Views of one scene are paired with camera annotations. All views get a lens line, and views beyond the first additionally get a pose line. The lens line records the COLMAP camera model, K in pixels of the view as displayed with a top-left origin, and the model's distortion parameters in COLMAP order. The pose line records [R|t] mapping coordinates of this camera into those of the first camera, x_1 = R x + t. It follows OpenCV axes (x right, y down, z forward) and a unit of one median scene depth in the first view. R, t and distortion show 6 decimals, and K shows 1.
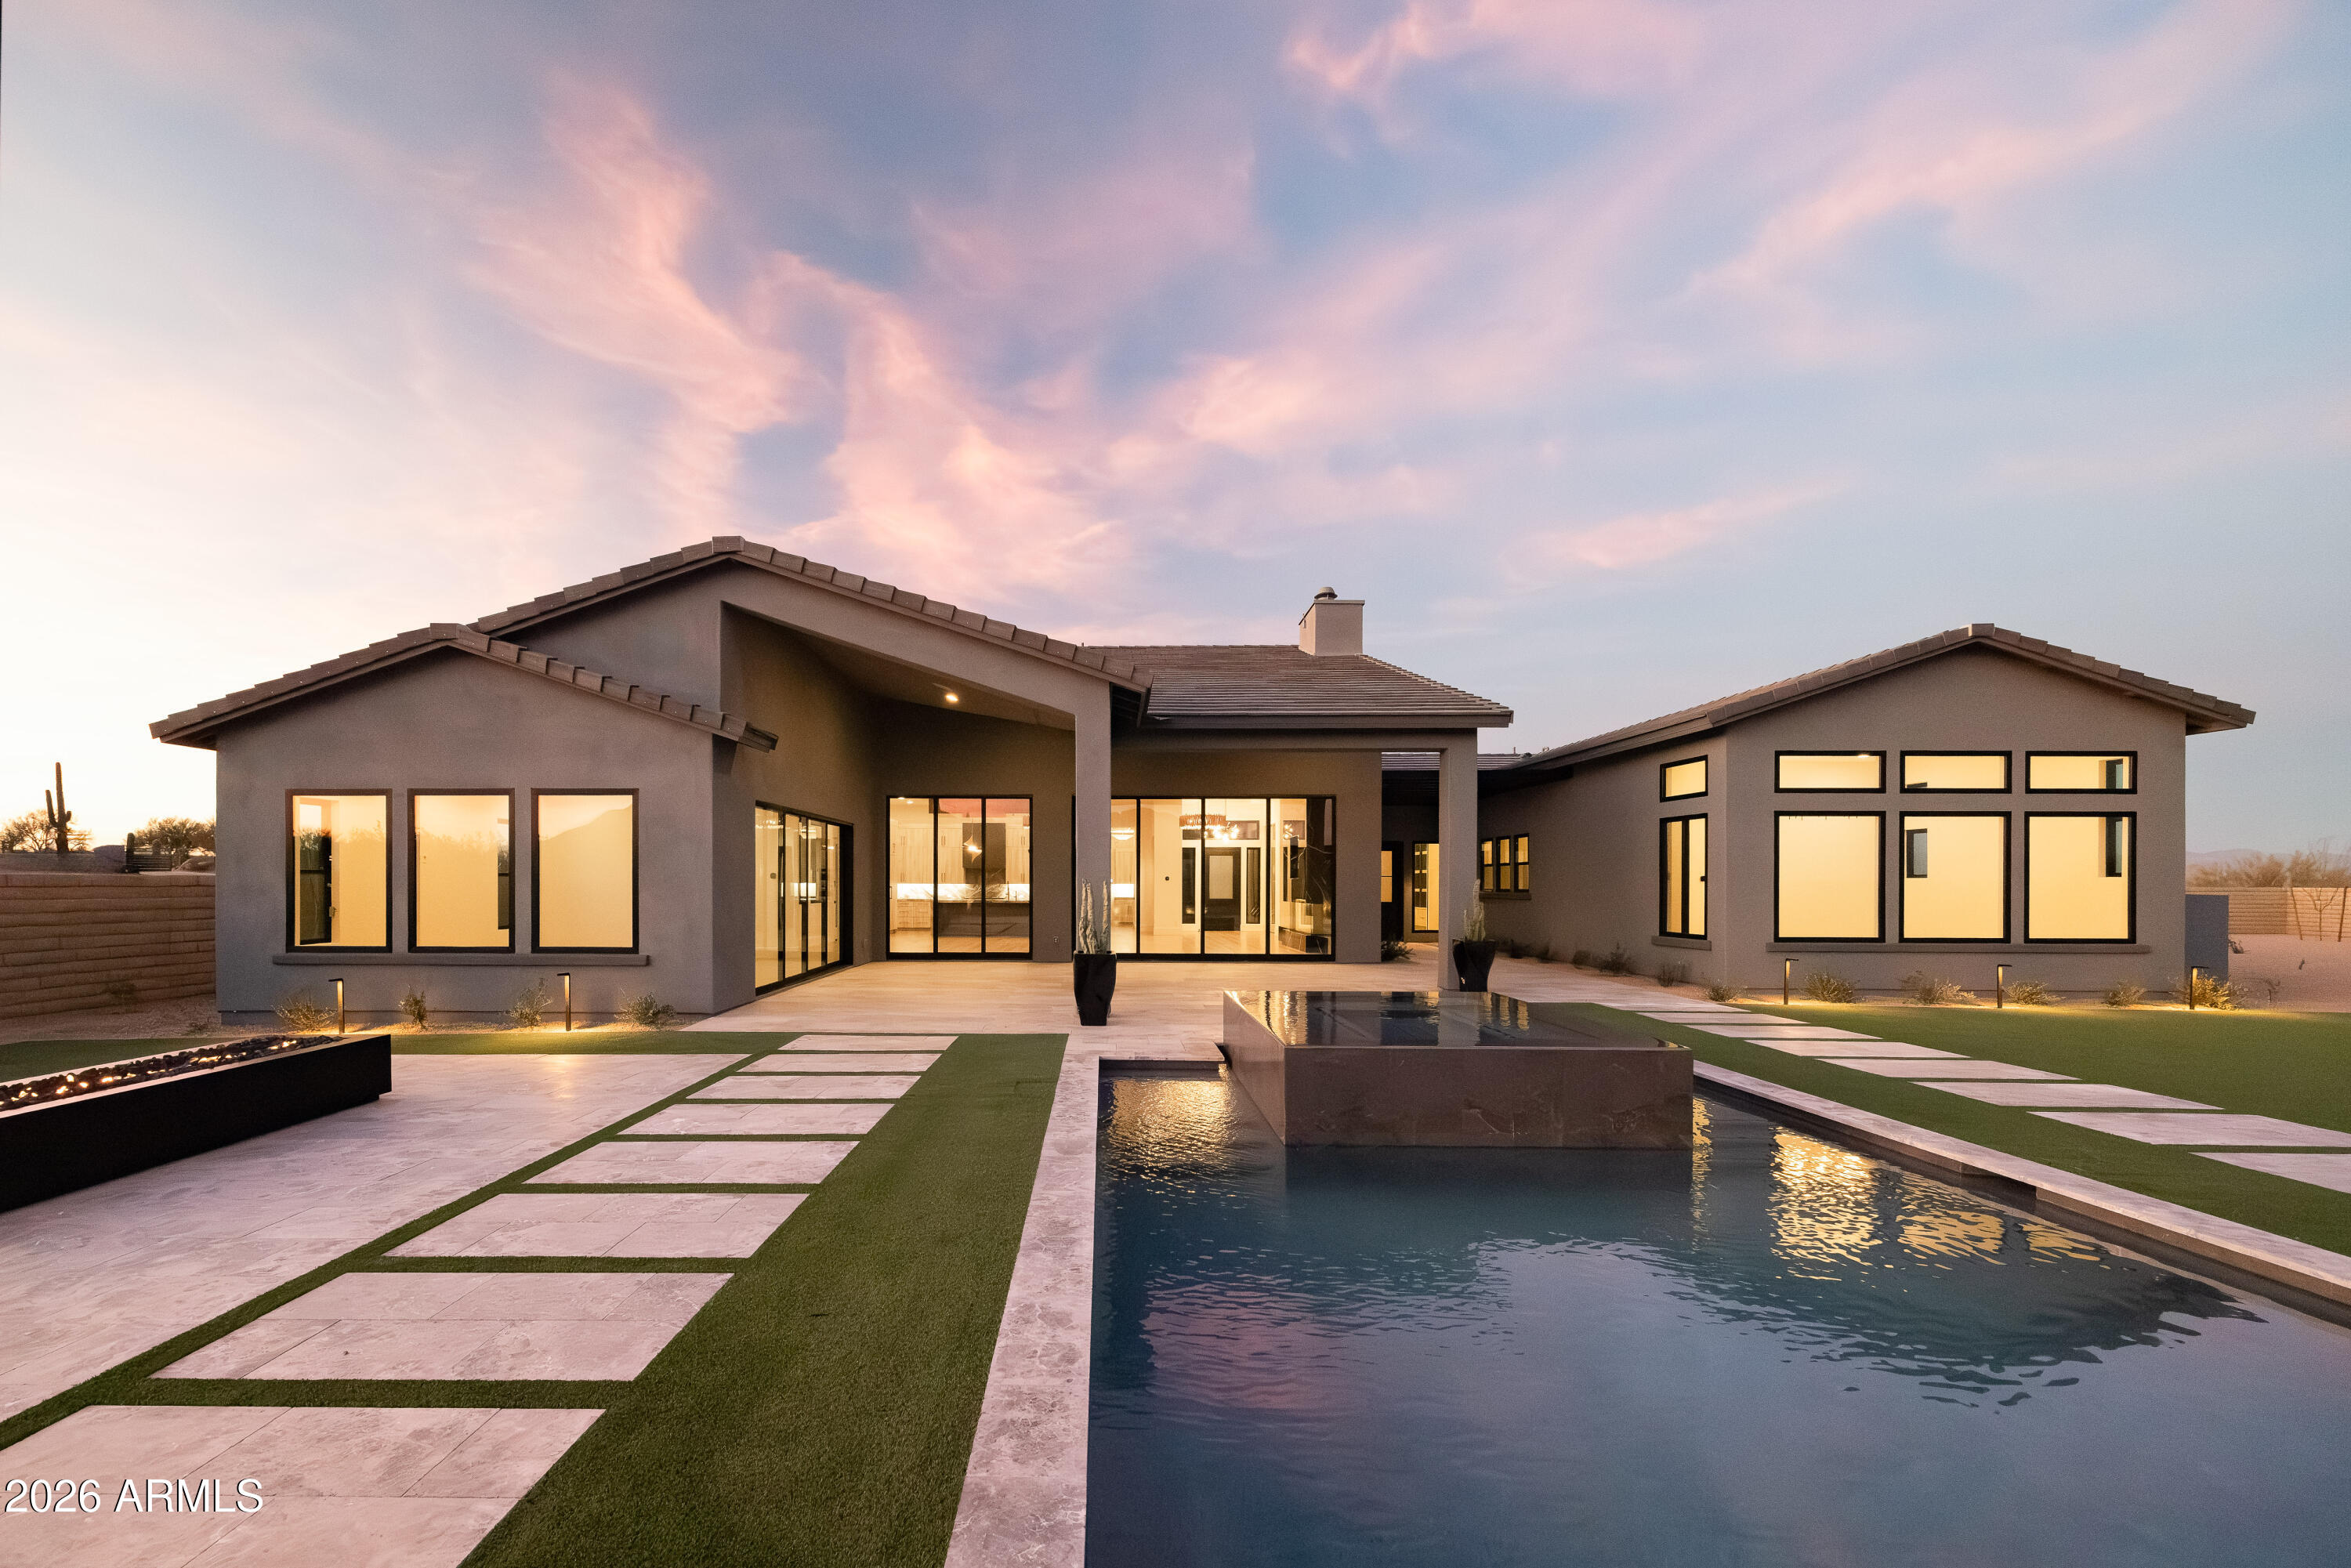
lens RADIAL K [[1000.1, 0, 1162.5], [0, 1000.1, 890.4], [0, 0, 1]] dist [-0.011726, 0.000504]
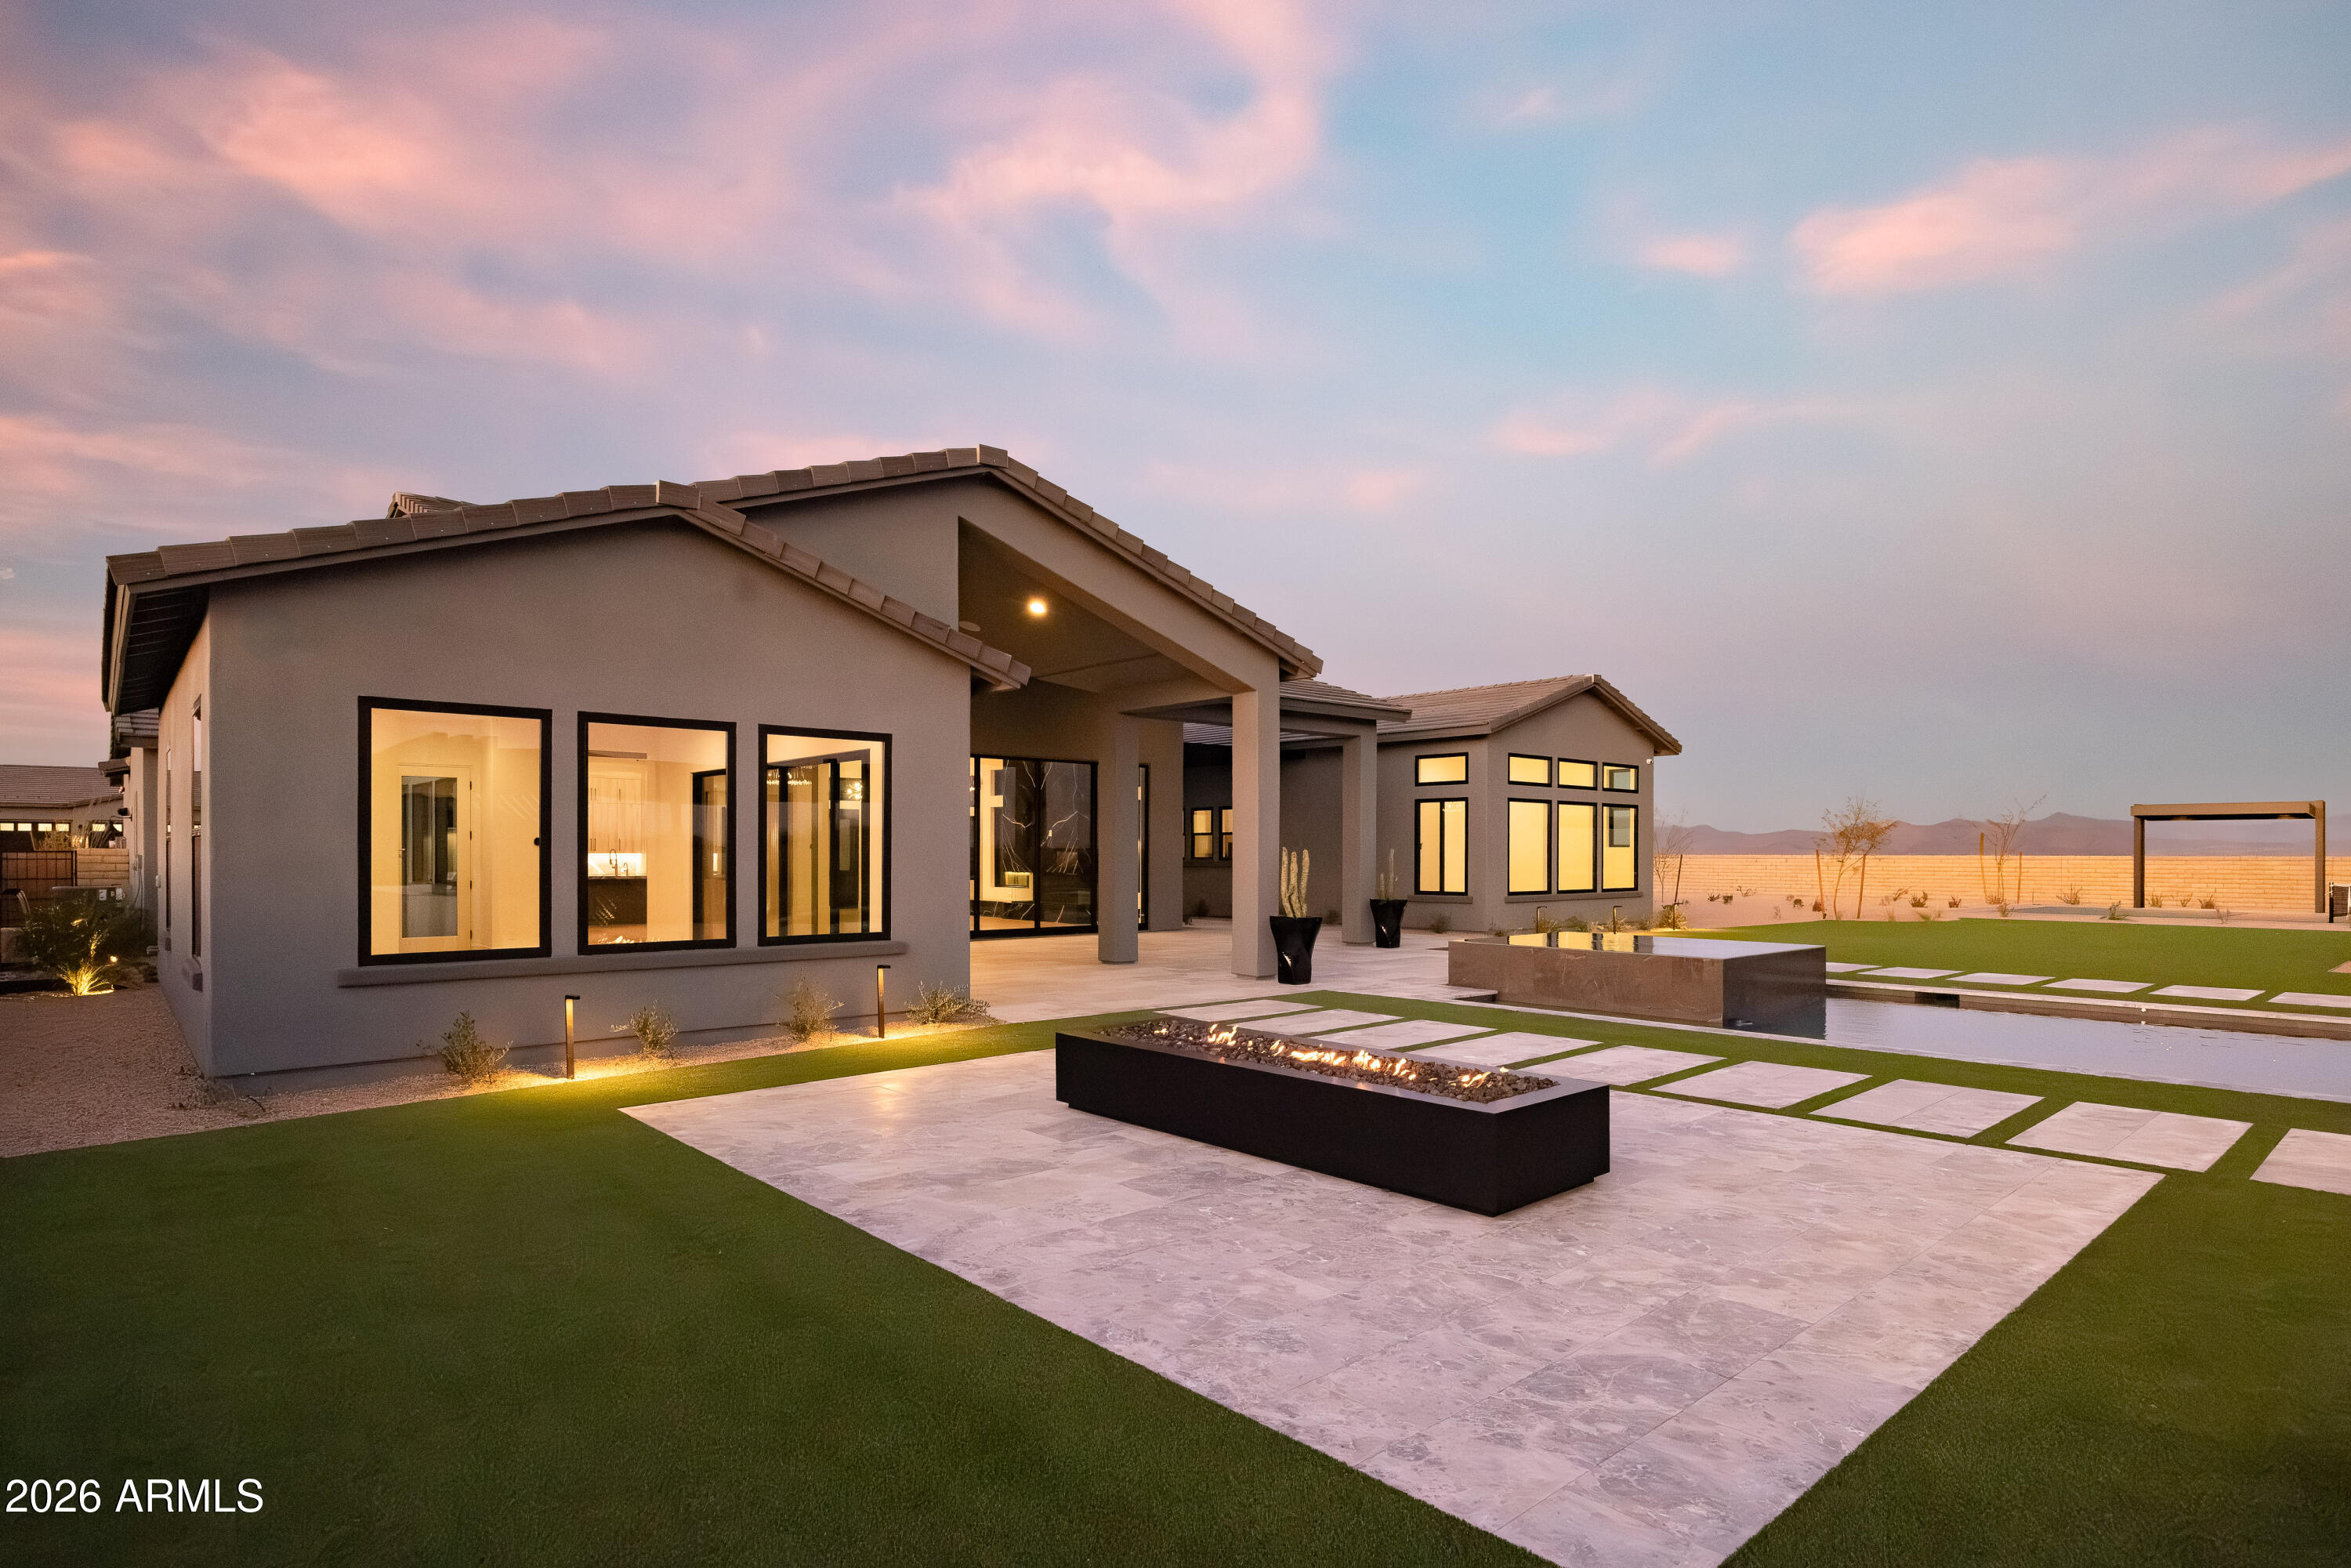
lens RADIAL K [[1197.5, 0, 1170.7], [0, 1197.5, 844.1], [0, 0, 1]] dist [-0.003941, -0.000828]
pose [[0.743717, 0.004545, 0.668479, -0.683361], [0.000180, 0.999975, -0.006999, -0.005388], [-0.668494, 0.005325, 0.743698, 0.093667]]
